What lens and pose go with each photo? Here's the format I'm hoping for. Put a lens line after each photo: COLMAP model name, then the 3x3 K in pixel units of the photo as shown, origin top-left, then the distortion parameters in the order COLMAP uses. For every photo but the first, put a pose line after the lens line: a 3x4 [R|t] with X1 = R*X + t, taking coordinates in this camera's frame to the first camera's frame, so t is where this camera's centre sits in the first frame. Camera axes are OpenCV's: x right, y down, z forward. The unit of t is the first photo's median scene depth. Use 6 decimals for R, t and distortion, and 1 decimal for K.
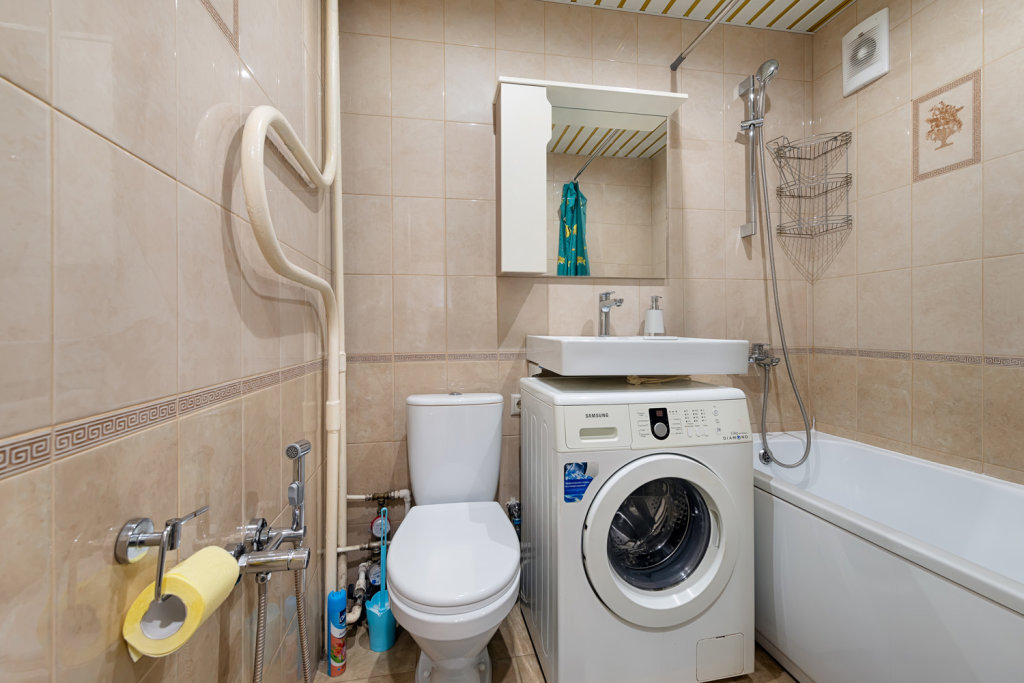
lens RADIAL K [[430.5, 0, 509.1], [0, 430.5, 328.8], [0, 0, 1]] dist [0.009867, -0.000712]
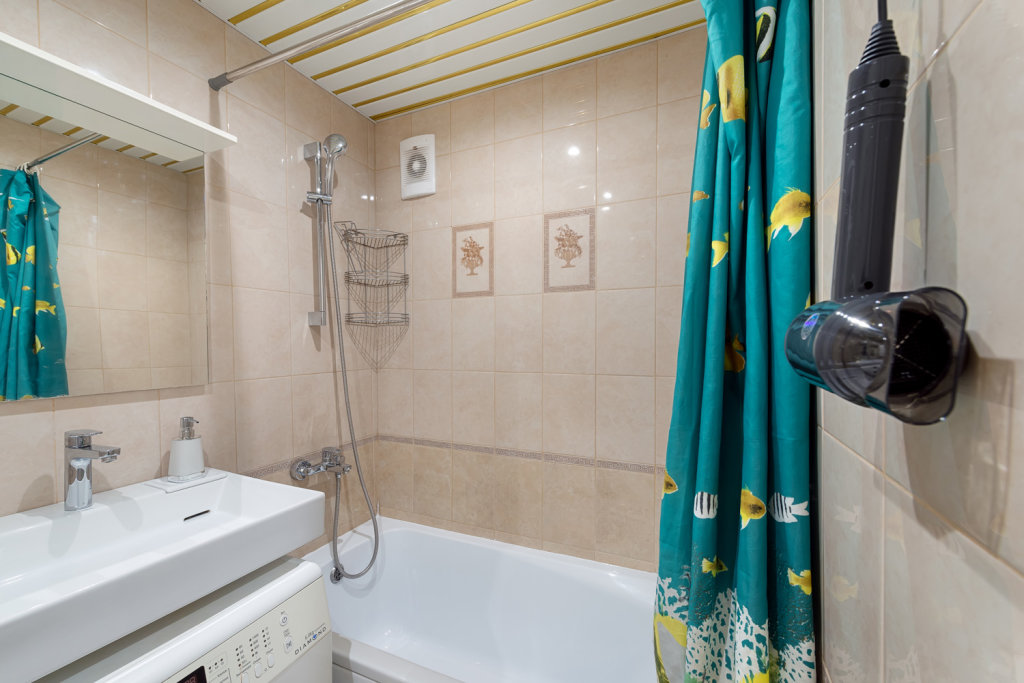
lens RADIAL K [[412.9, 0, 509.8], [0, 412.9, 352.1], [0, 0, 1]] dist [0.008356, -0.000134]
pose [[0.568117, -0.016032, 0.822792, 0.091222], [-0.003644, 0.999751, 0.021997, -0.191347], [-0.822940, -0.015495, 0.567917, 0.214558]]
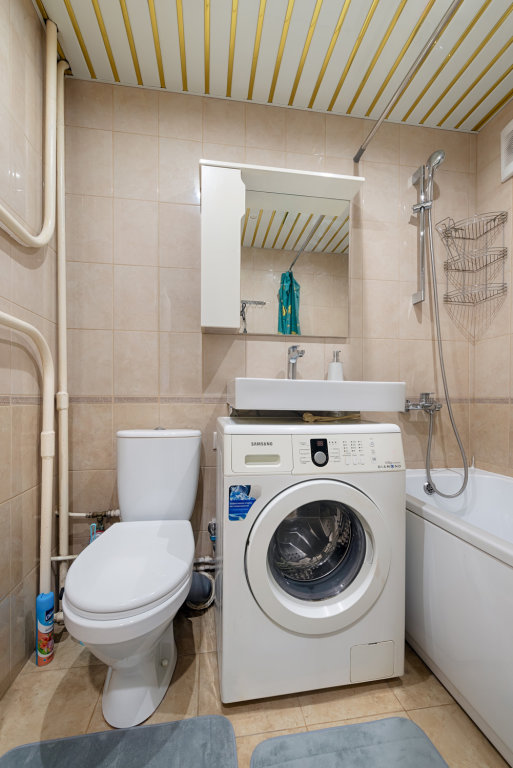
lens RADIAL K [[317.9, 0, 253.7], [0, 317.9, 400.4], [0, 0, 1]] dist [0.004969, -0.000167]
pose [[0.999519, 0.010460, -0.029190, 0.137673], [-0.010306, 0.999932, 0.005425, 0.056608], [0.029244, -0.005121, 0.999559, 0.118546]]
